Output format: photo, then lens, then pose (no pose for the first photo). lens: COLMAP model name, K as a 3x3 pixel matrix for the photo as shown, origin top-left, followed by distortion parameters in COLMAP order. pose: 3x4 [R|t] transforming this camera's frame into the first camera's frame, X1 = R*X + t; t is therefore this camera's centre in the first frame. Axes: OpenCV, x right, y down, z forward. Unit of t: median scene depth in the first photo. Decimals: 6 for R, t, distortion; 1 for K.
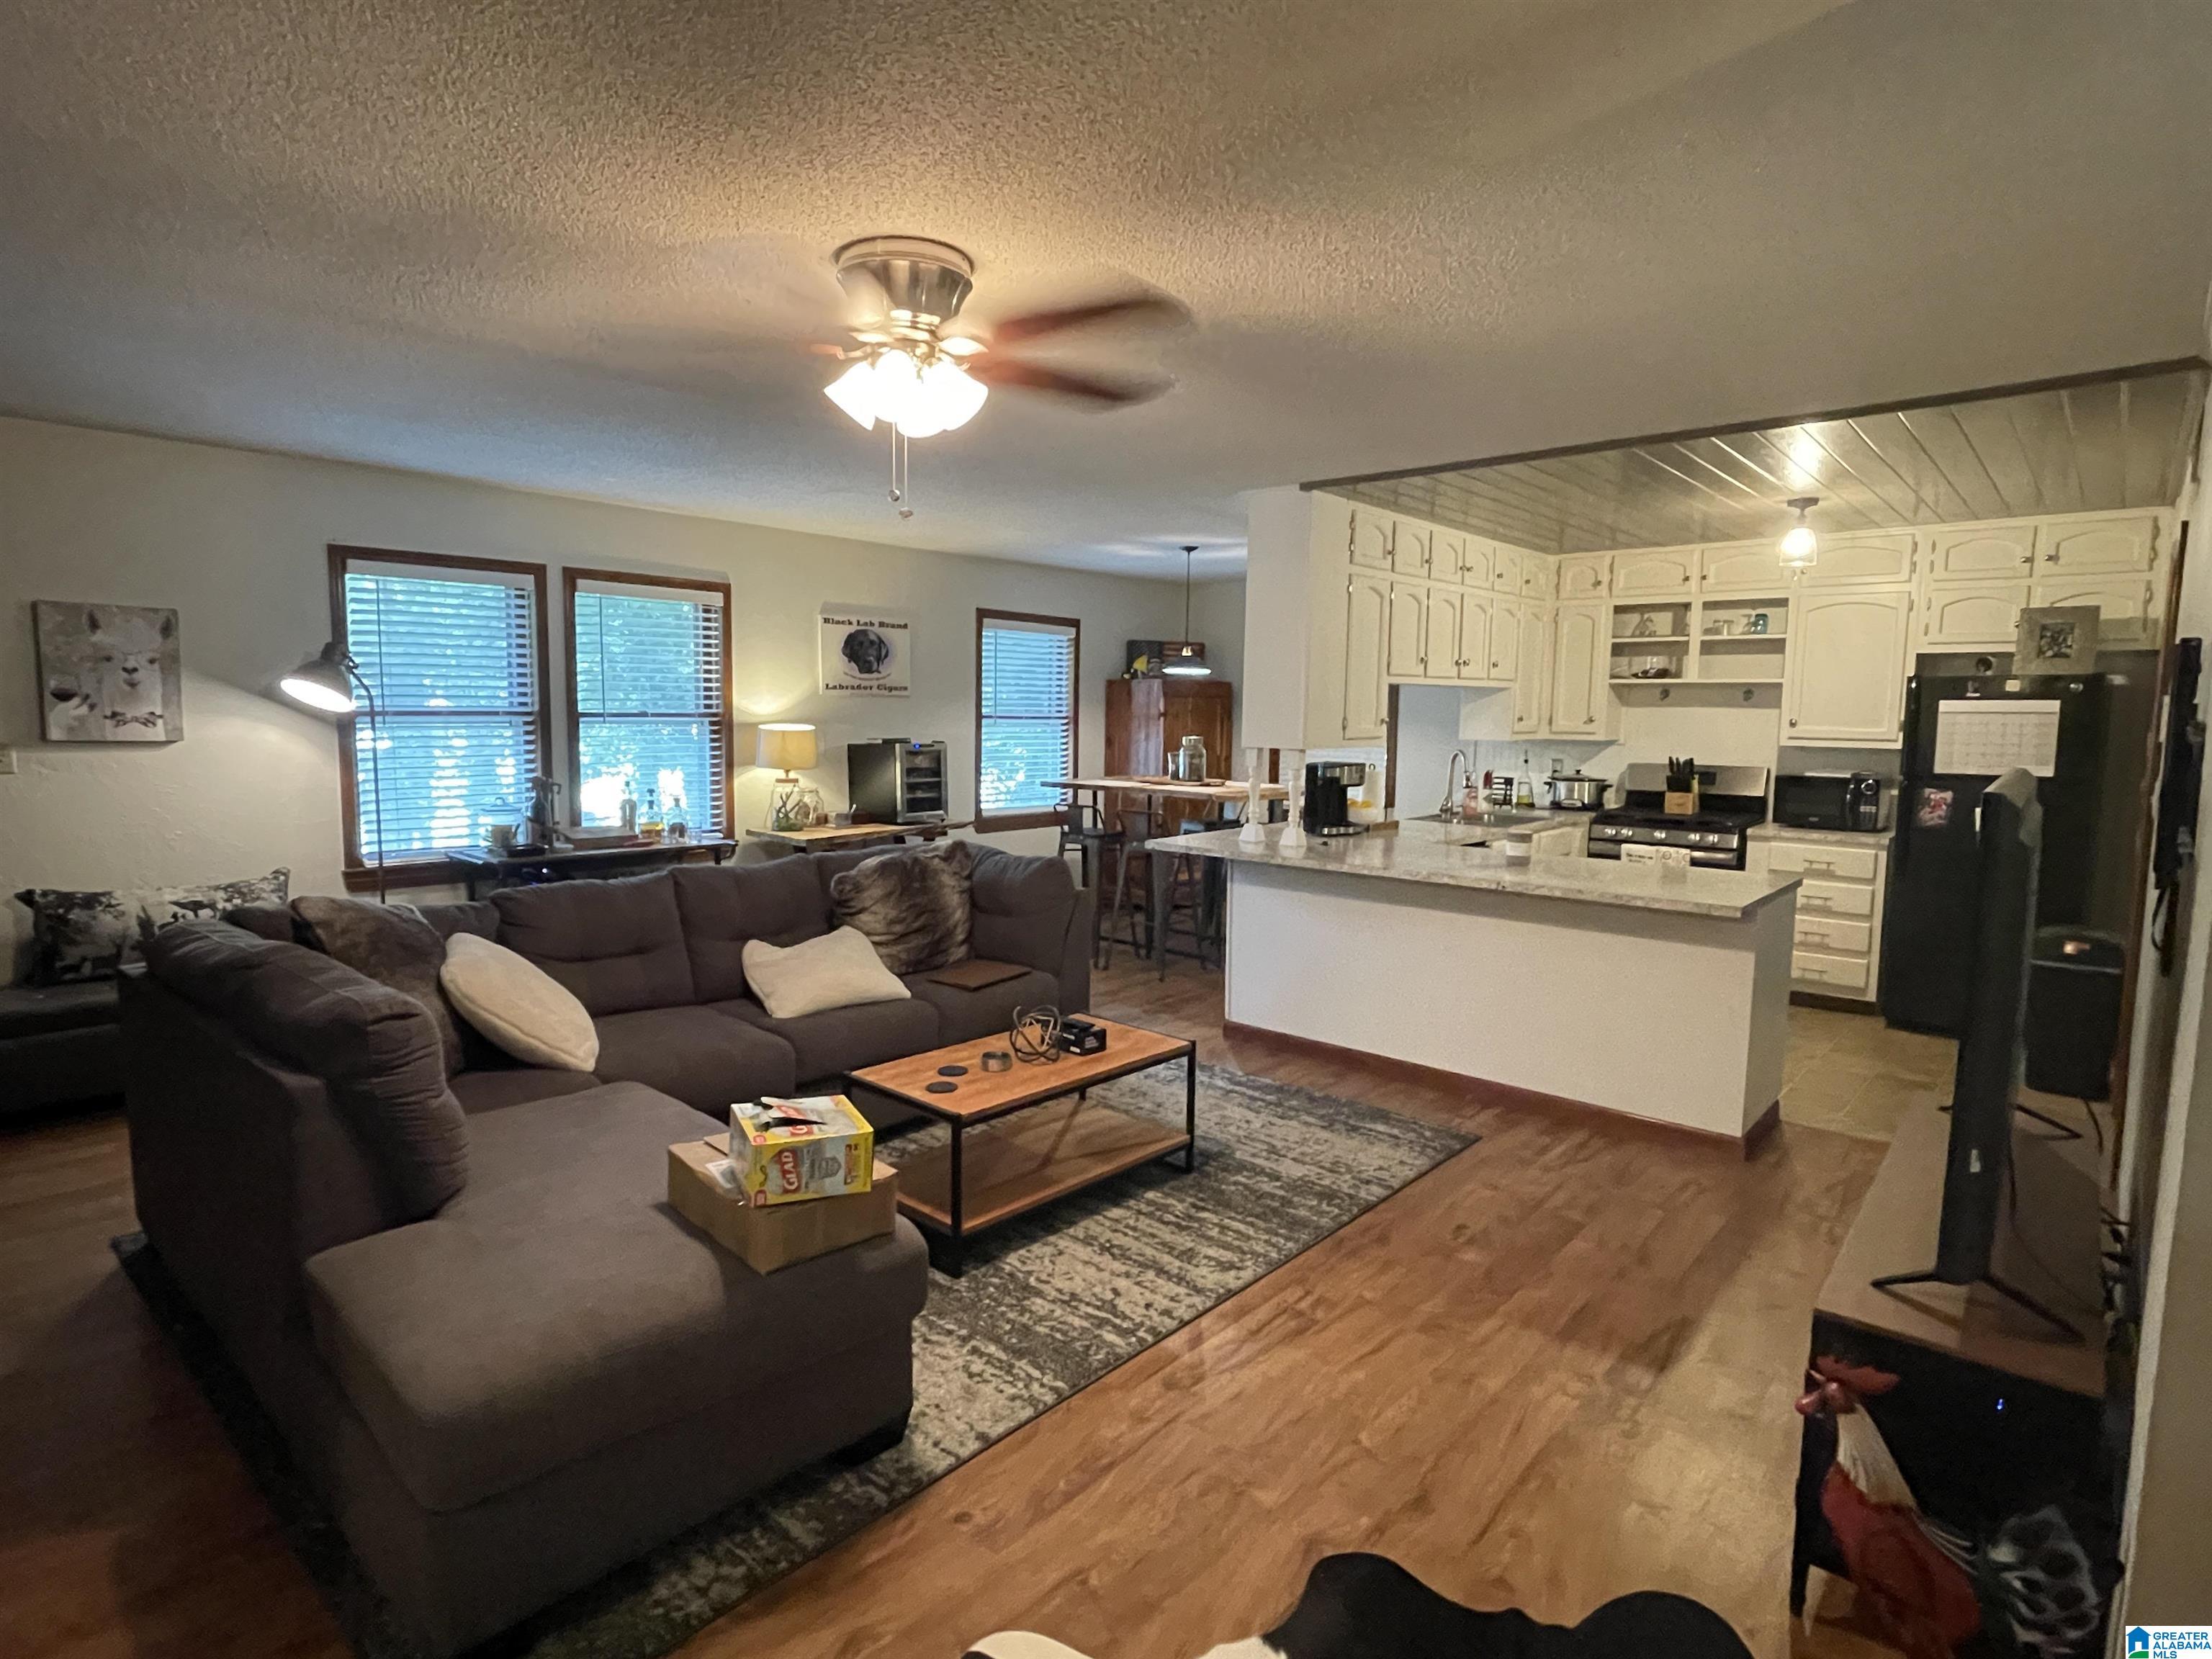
lens RADIAL K [[1174.1, 0, 1106.0], [0, 1174.1, 829.5], [0, 0, 1]] dist [-0.004770, -0.000986]
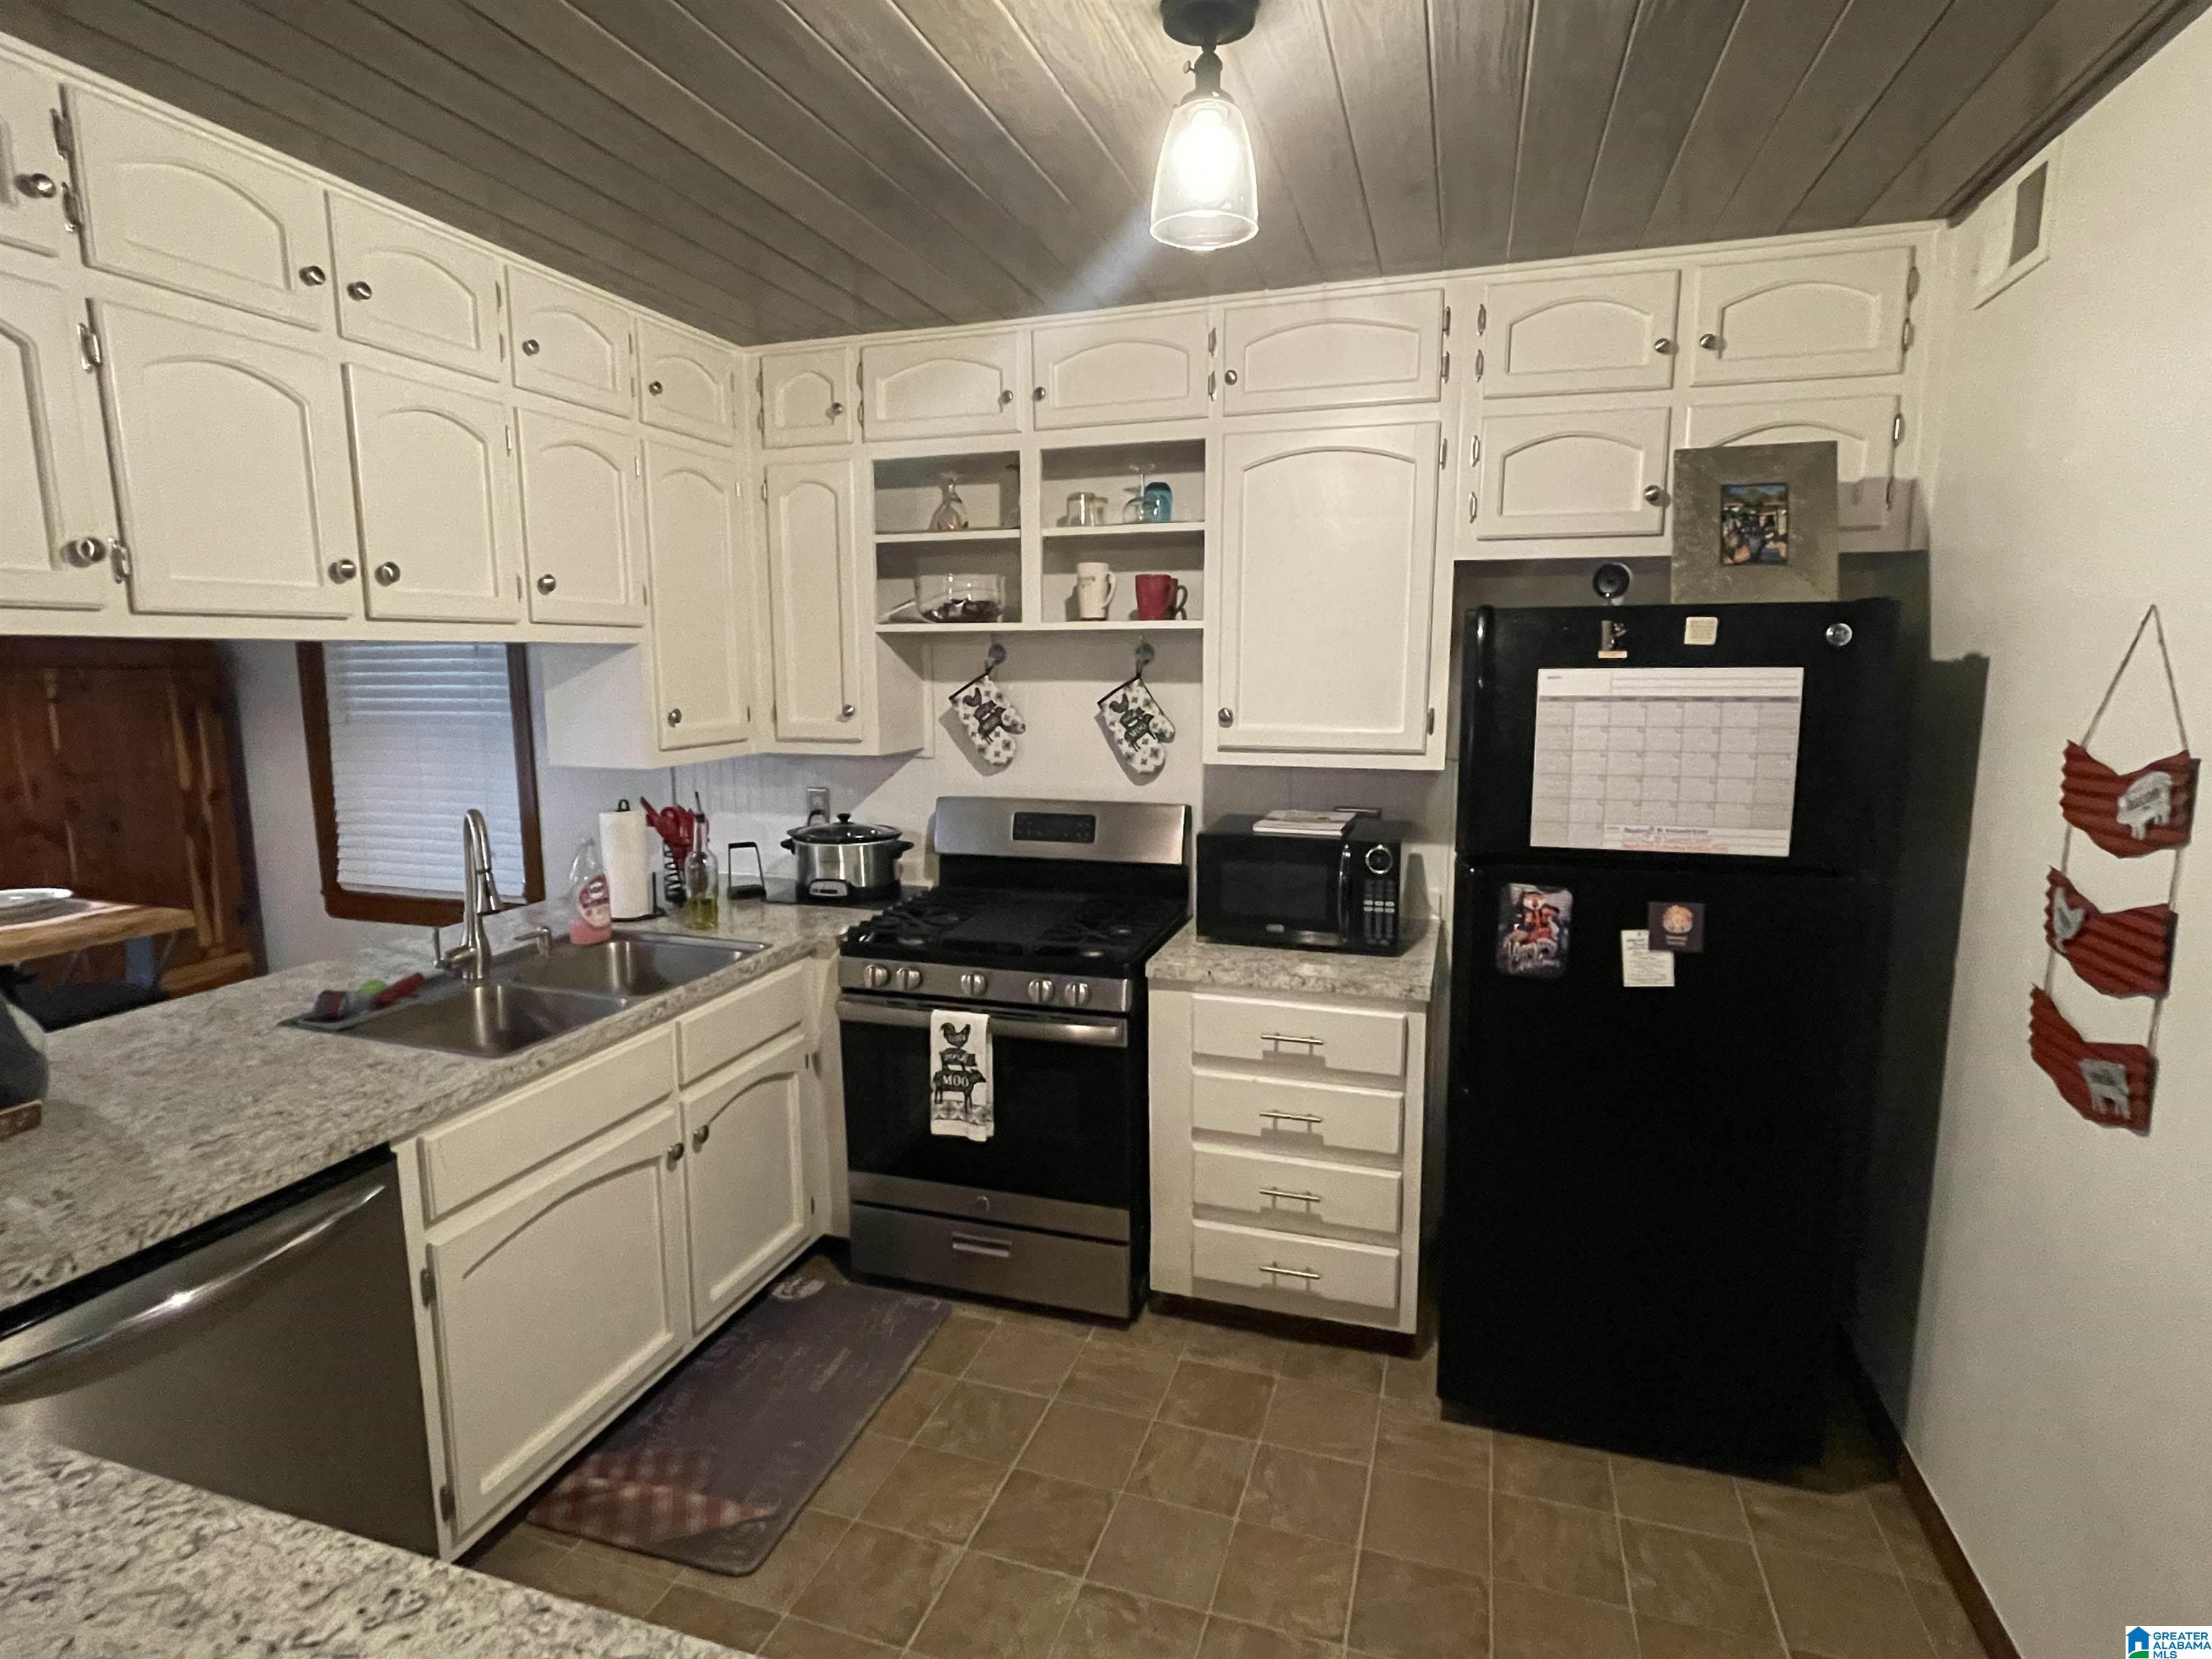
lens RADIAL K [[1146.6, 0, 1106.0], [0, 1146.6, 829.5], [0, 0, 1]] dist [0.003255, 0.000280]
pose [[0.915138, -0.072407, 0.396586, 0.369116], [0.055221, 0.996980, 0.054599, -0.075579], [-0.399341, -0.028065, 0.916373, 0.619117]]
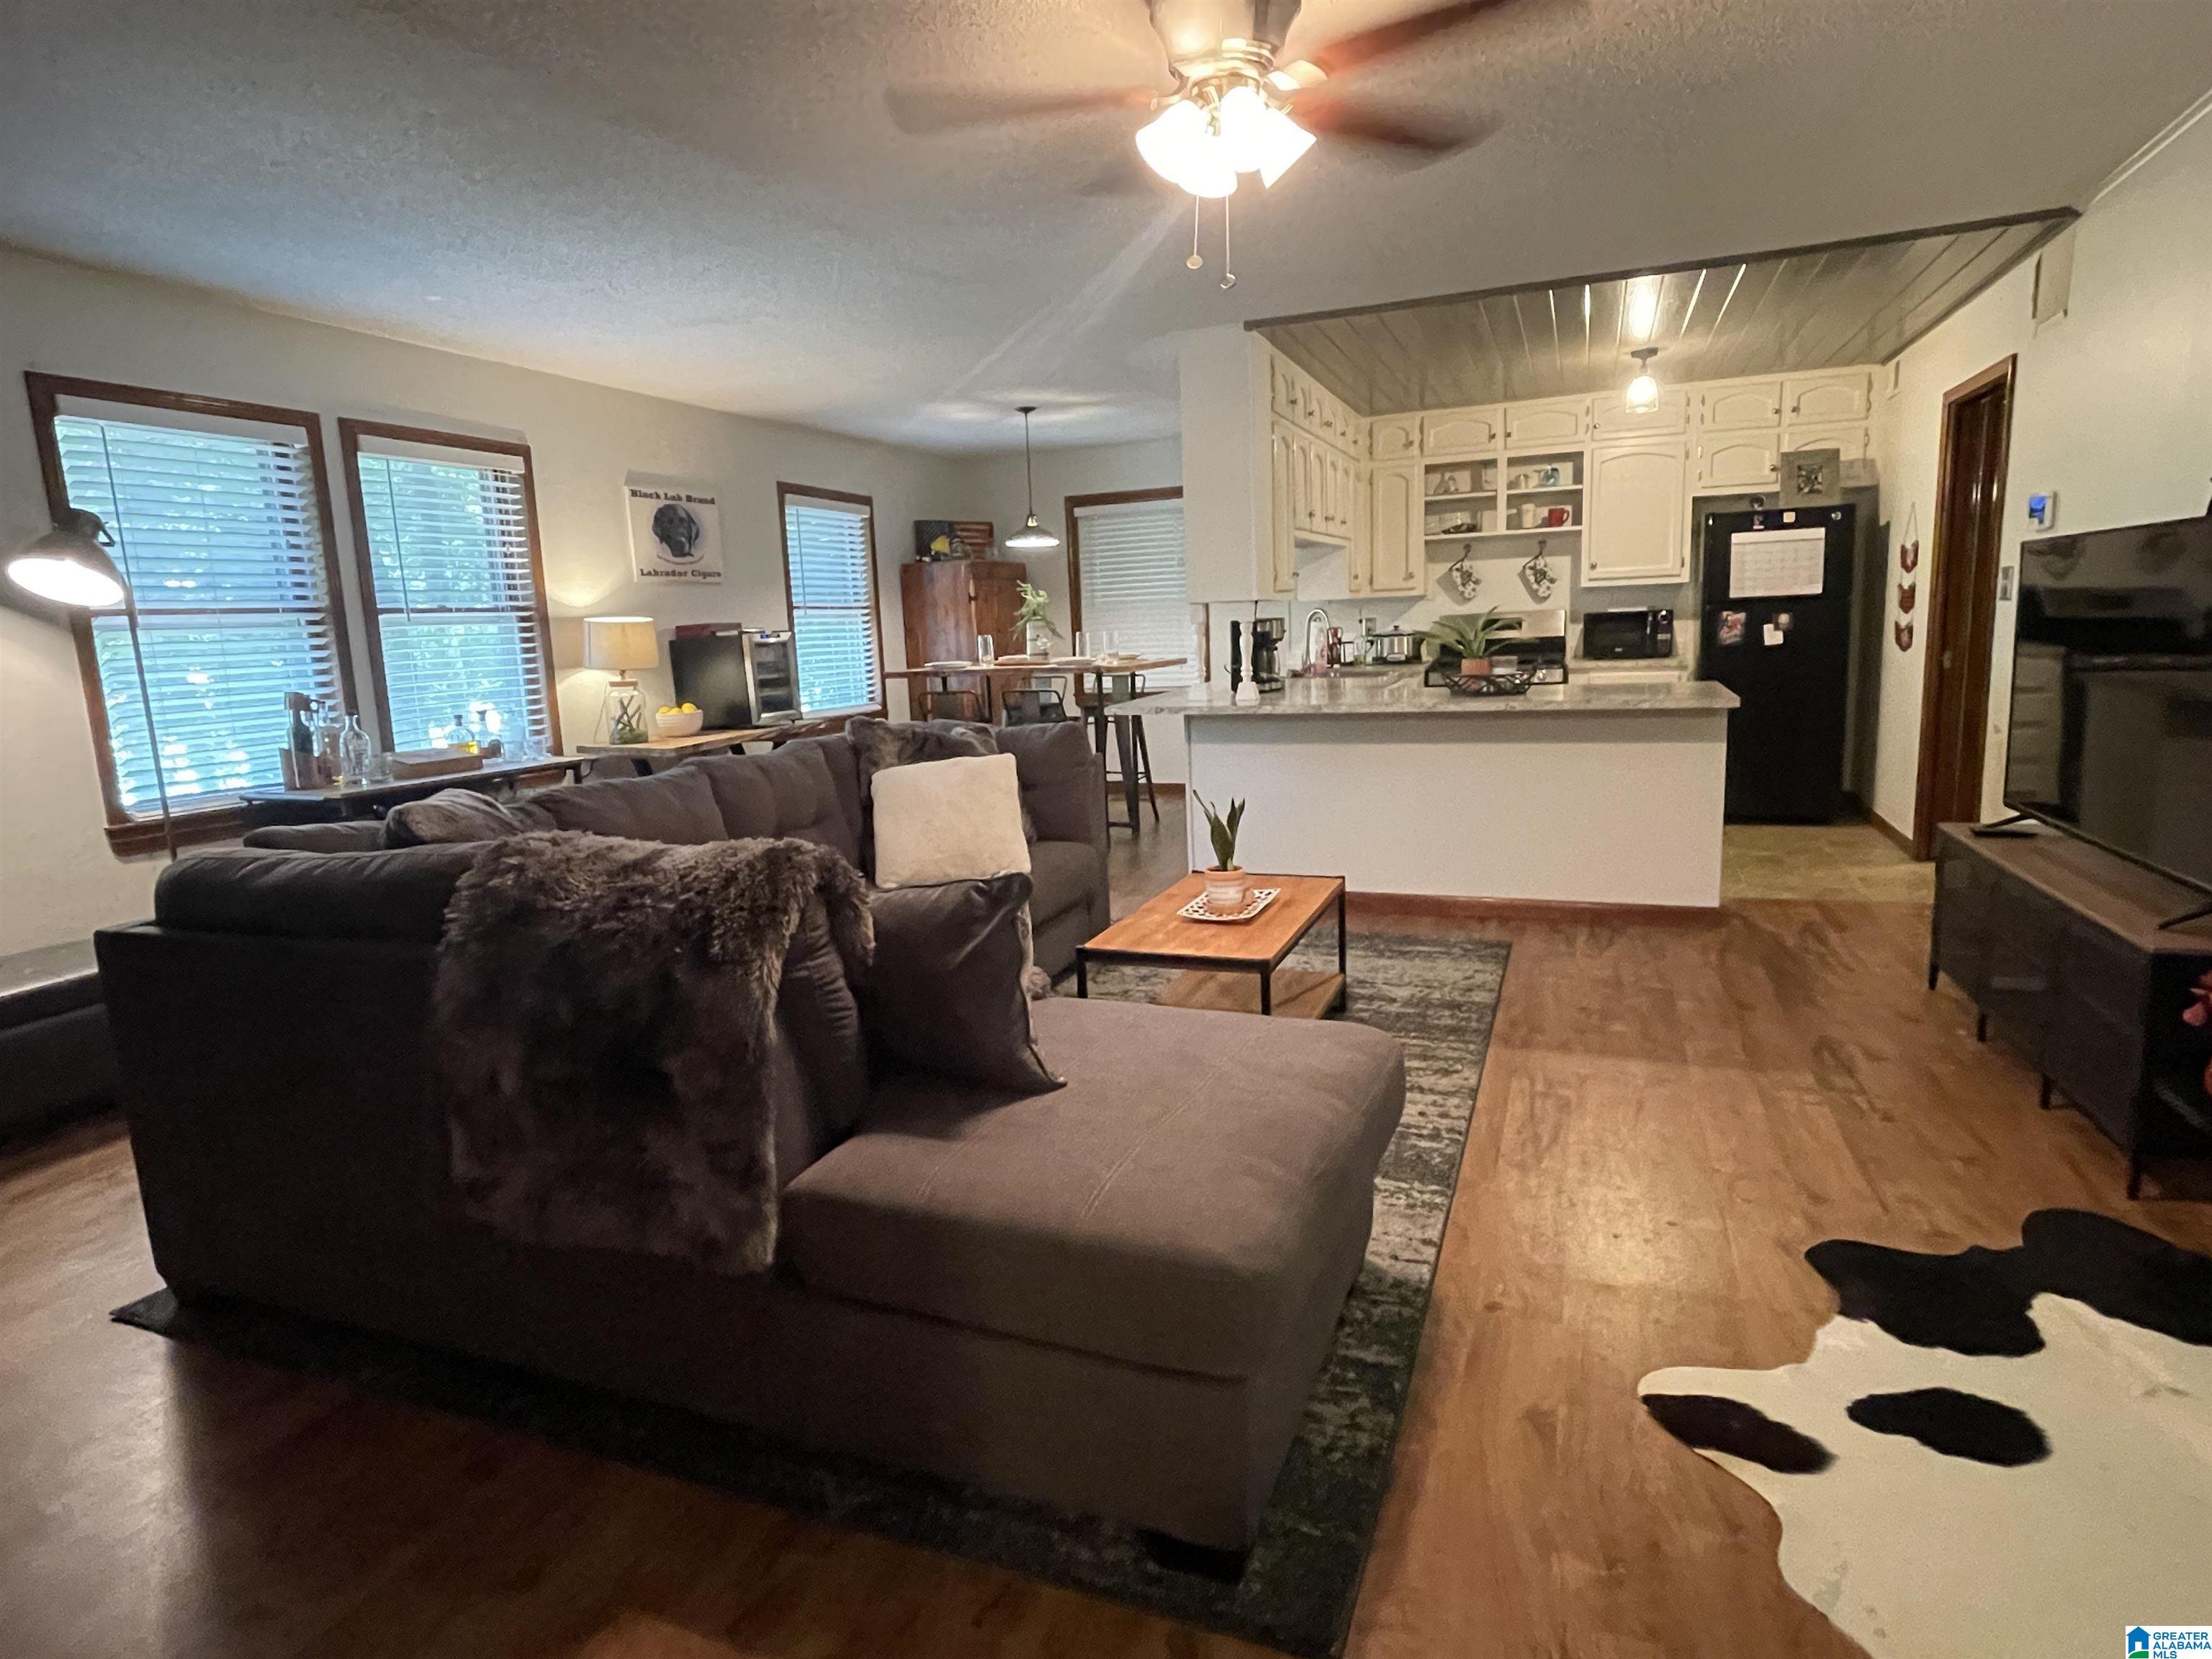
lens RADIAL K [[1219.3, 0, 1106.0], [0, 1219.3, 829.5], [0, 0, 1]] dist [-0.005688, -0.000683]
pose [[0.937608, -0.110079, 0.329808, -0.263023], [0.090008, 0.993070, 0.075573, 0.029546], [-0.335841, -0.041172, 0.941018, 0.058060]]
